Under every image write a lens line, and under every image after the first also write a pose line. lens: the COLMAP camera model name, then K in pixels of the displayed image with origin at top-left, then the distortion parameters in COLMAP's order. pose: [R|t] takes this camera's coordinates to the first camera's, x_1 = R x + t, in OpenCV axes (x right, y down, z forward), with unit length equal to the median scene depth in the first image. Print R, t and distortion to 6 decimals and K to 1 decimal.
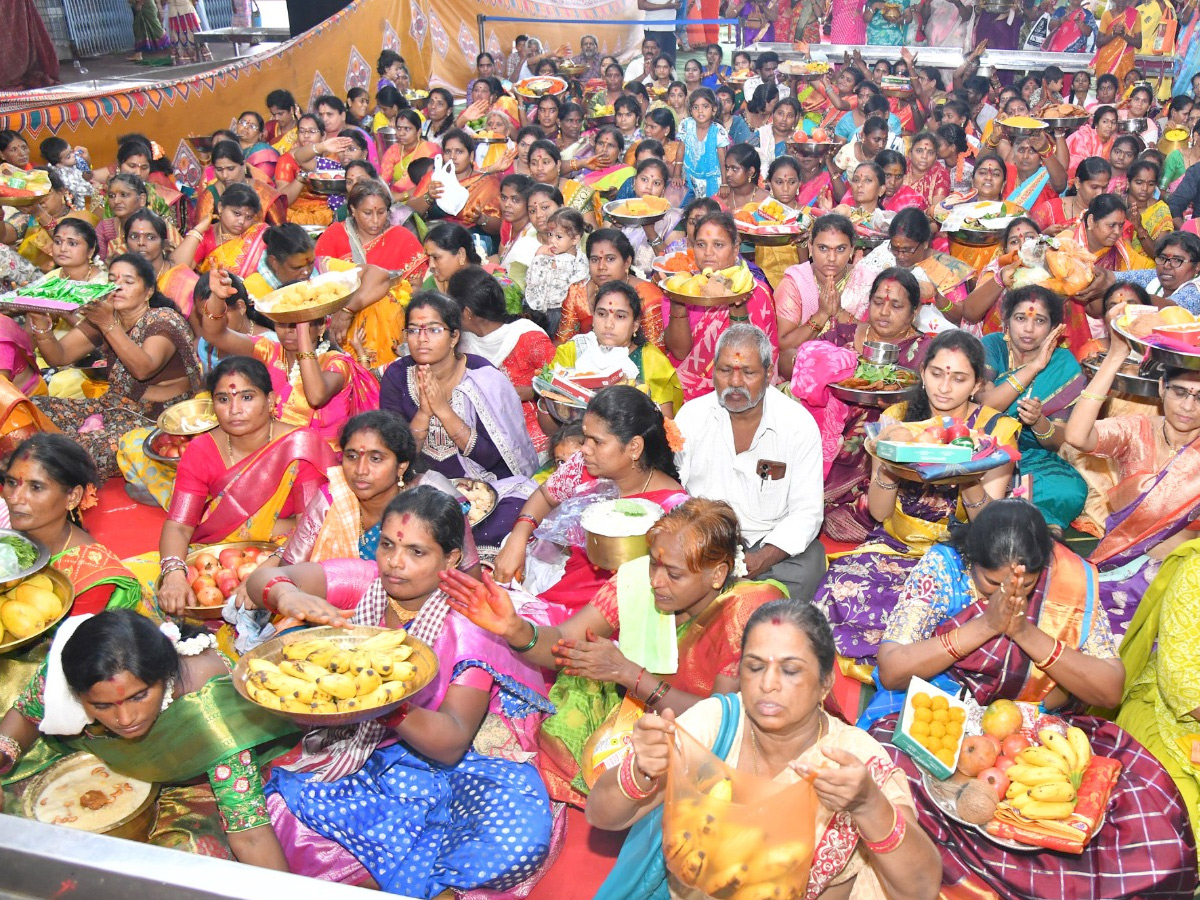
lens RADIAL K [[968.6, 0, 600.0], [0, 968.6, 450.0], [0, 0, 1]] dist [-0.021584, 0.002324]
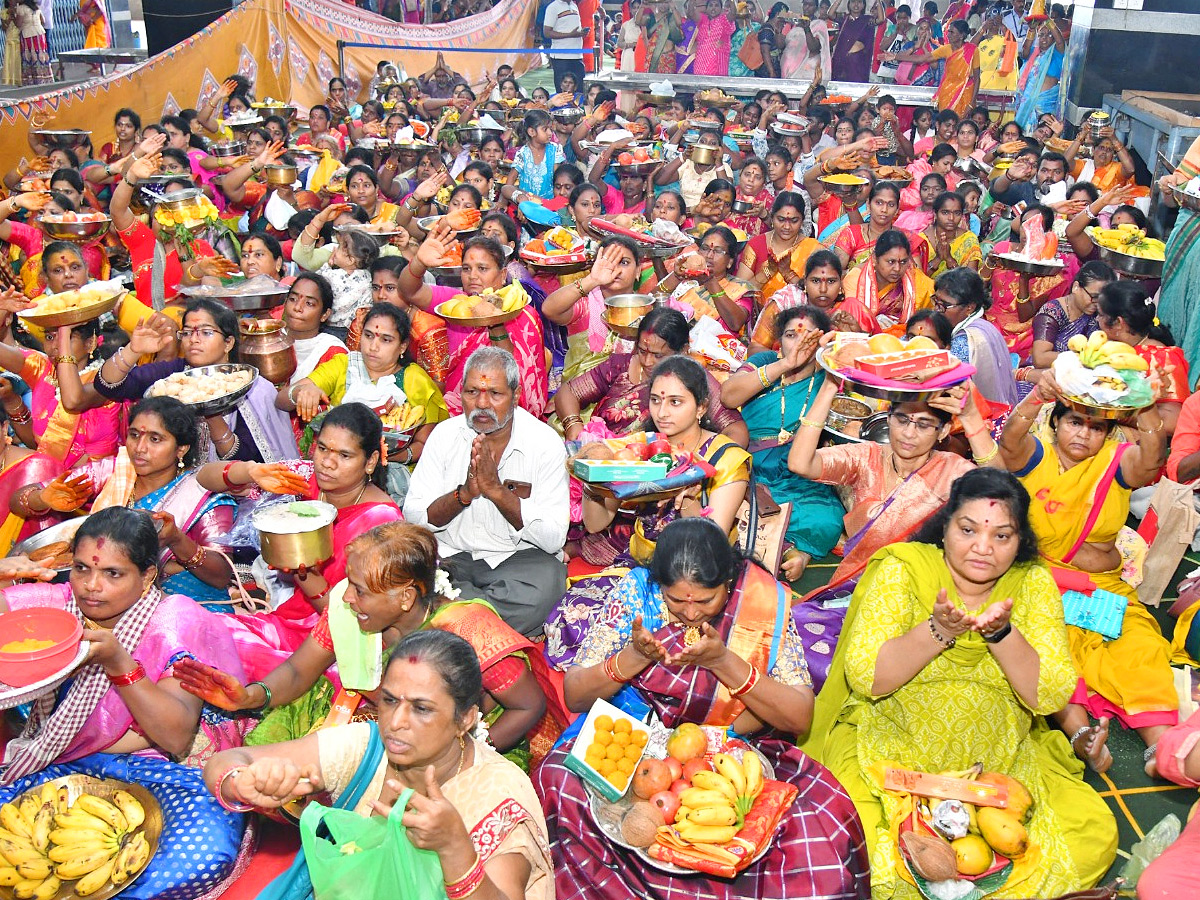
lens RADIAL K [[976.4, 0, 600.0], [0, 976.4, 450.0], [0, 0, 1]] dist [-0.053060, 0.050079]
pose [[0.999845, 0.013392, 0.011429, 0.293410], [-0.013099, 0.999593, -0.025345, 0.001805], [-0.011764, 0.025191, 0.999613, -0.015015]]
